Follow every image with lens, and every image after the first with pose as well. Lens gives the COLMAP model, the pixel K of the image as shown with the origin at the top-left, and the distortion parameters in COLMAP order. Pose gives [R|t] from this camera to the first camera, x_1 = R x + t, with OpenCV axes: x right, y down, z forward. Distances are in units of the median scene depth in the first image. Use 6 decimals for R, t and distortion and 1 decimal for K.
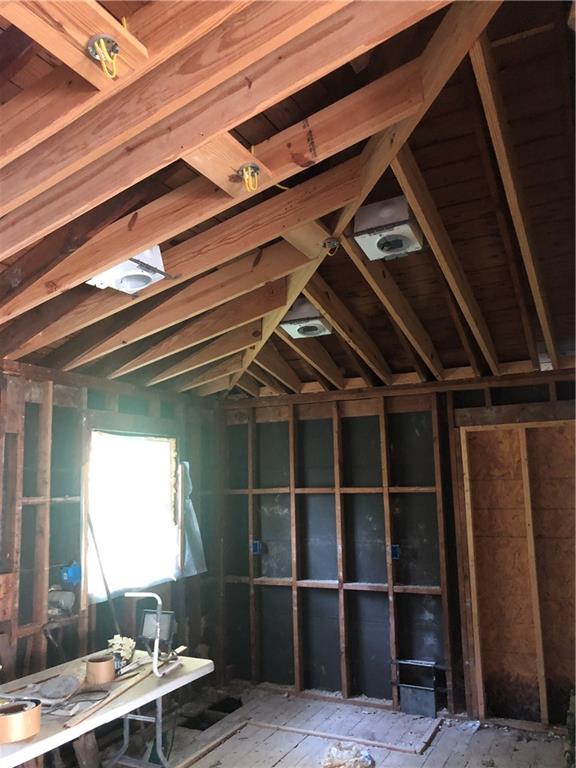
lens RADIAL K [[636.2, 0, 289.9], [0, 636.2, 389.0], [0, 0, 1]] dist [0.031103, -0.035656]
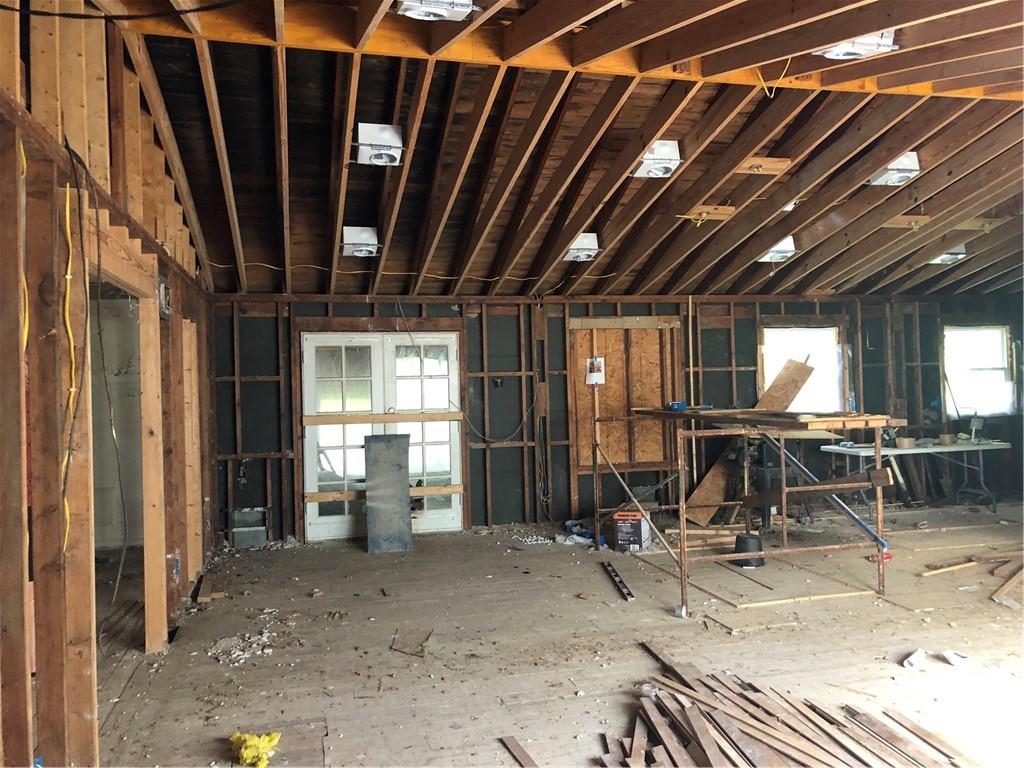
lens RADIAL K [[848.3, 0, 508.8], [0, 848.3, 365.3], [0, 0, 1]] dist [0.031103, -0.035656]
pose [[0.657952, -0.002624, -0.753055, 0.665167], [0.119134, 0.987764, 0.100647, -0.204460], [0.743577, -0.155935, 0.650214, -1.425766]]
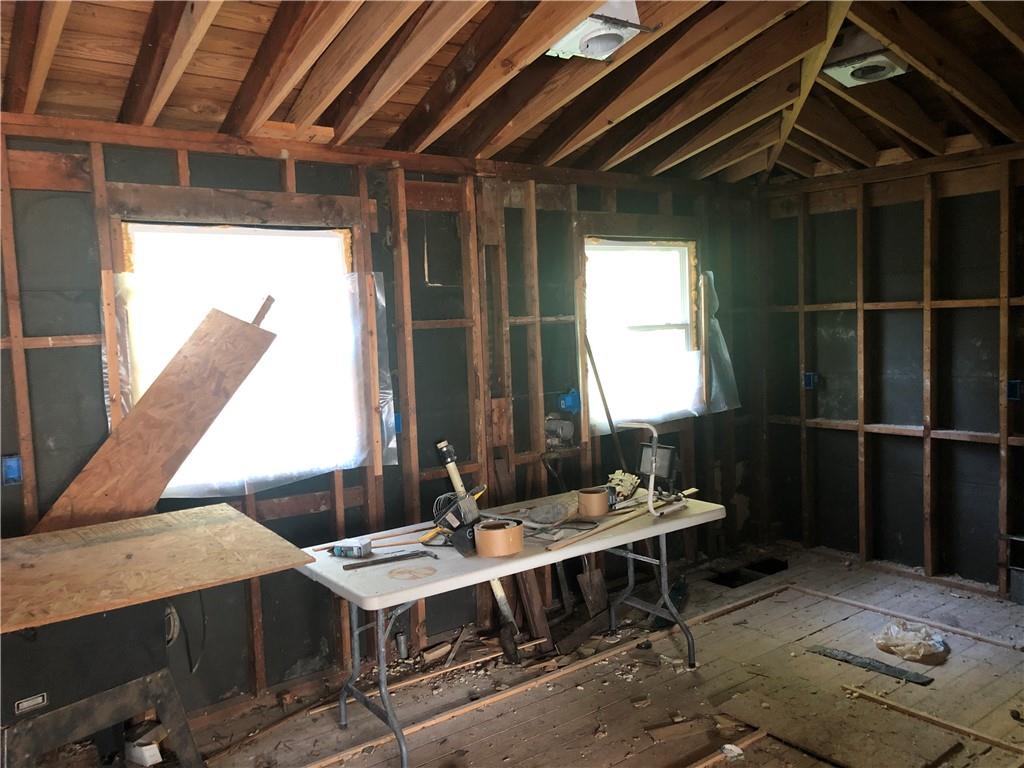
lens RADIAL K [[848.3, 0, 511.5], [0, 848.3, 377.6], [0, 0, 1]] dist [0.031103, -0.035656]
pose [[0.898558, 0.020381, -0.438380, 0.091539], [0.081842, 0.973615, 0.213018, 0.000389], [0.431155, -0.227287, 0.873182, -0.045503]]
